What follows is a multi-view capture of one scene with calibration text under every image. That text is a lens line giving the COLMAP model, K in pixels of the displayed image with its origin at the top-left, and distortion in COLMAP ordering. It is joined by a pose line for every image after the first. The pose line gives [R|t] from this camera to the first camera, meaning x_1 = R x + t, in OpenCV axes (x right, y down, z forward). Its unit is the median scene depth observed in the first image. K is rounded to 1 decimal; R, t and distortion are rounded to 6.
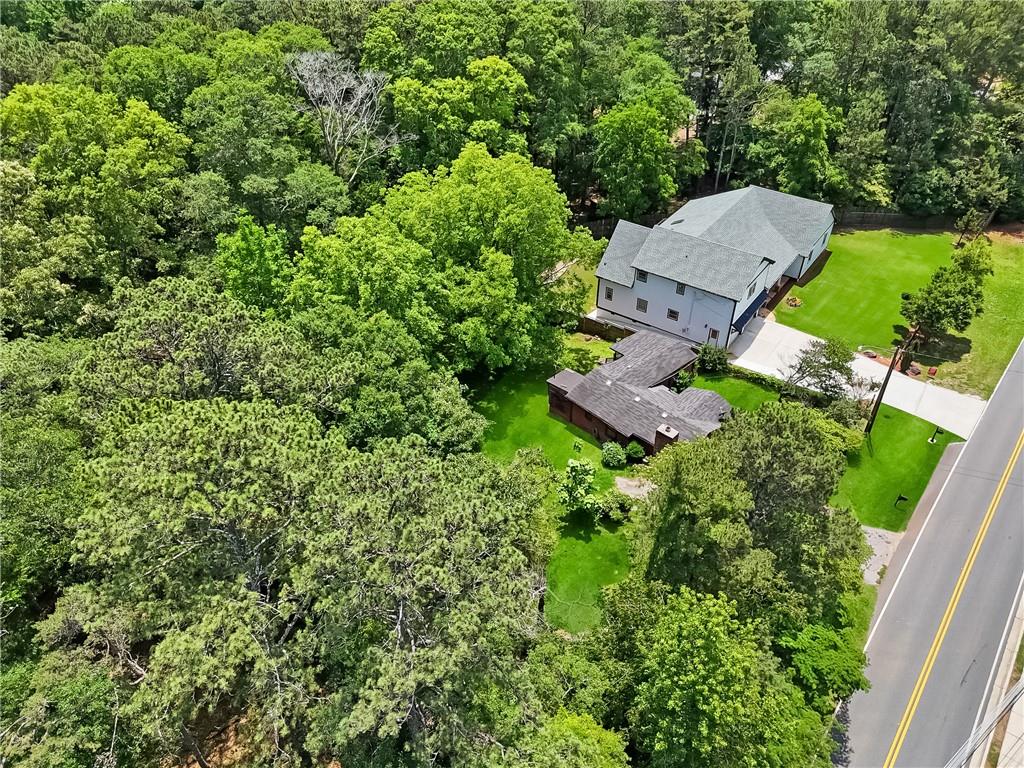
lens RADIAL K [[746.5, 0, 512.0], [0, 746.5, 384.0], [0, 0, 1]] dist [0.062599, -0.060474]
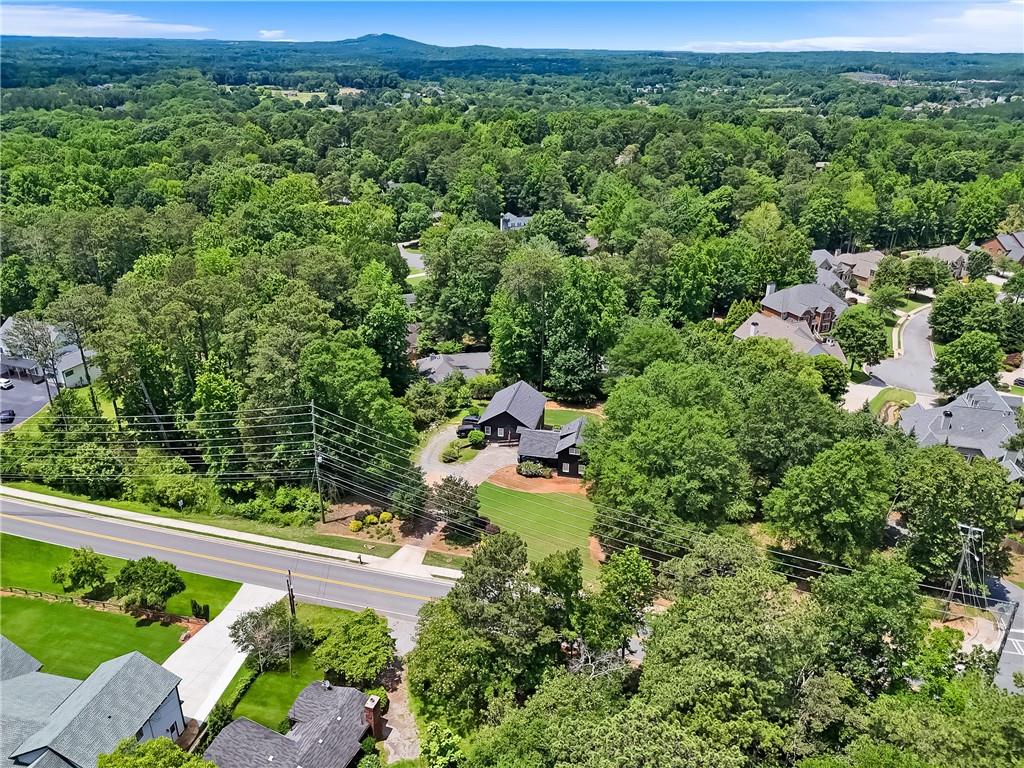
lens RADIAL K [[746.5, 0, 512.0], [0, 746.5, 384.0], [0, 0, 1]] dist [0.062599, -0.060474]
pose [[-0.395716, -0.372400, 0.839480, -0.473345], [0.563595, 0.623248, 0.542146, -0.518842], [-0.725100, 0.687663, -0.036746, 0.306500]]
